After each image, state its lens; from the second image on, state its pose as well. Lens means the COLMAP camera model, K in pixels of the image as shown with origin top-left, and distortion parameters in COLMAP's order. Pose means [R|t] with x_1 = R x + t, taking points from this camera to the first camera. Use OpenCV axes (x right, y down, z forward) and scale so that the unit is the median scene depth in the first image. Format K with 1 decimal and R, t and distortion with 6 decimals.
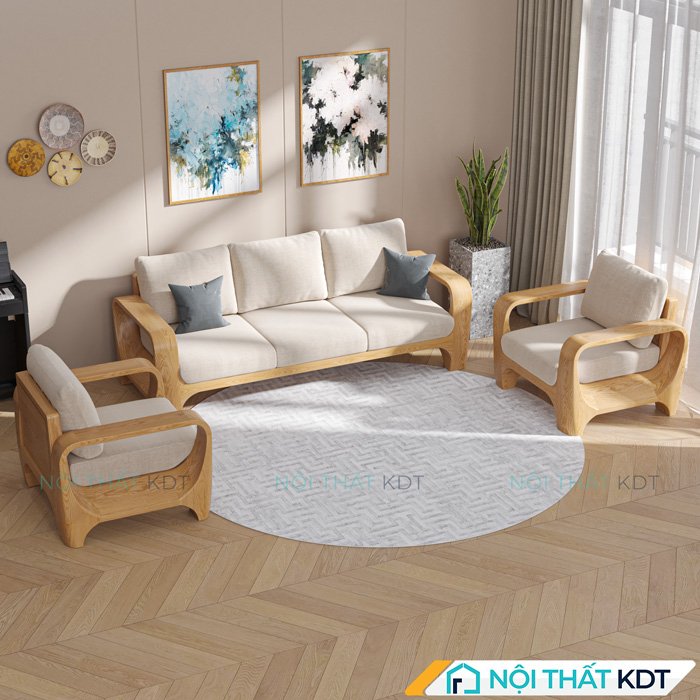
lens RADIAL K [[1541.0, 0, 349.5], [0, 1541.0, 348.9], [0, 0, 1]] dist [0.001449, 0.000000]
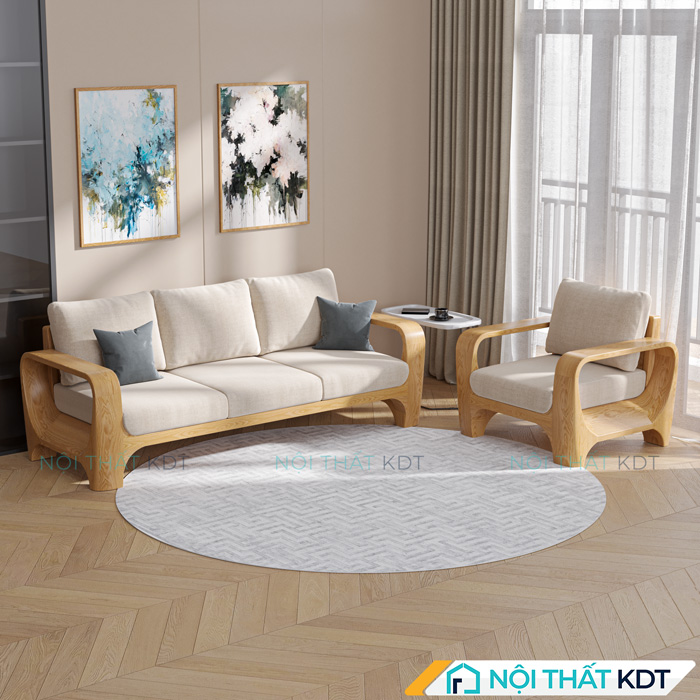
lens RADIAL K [[1541.0, 0, 350.7], [0, 1541.0, 351.2], [0, 0, 1]] dist [0.001449, 0.000000]
pose [[0.976496, -0.046952, 0.210359, -0.153229], [0.082924, 0.982701, -0.165596, 0.118649], [-0.198945, 0.179147, 0.963497, 0.148884]]
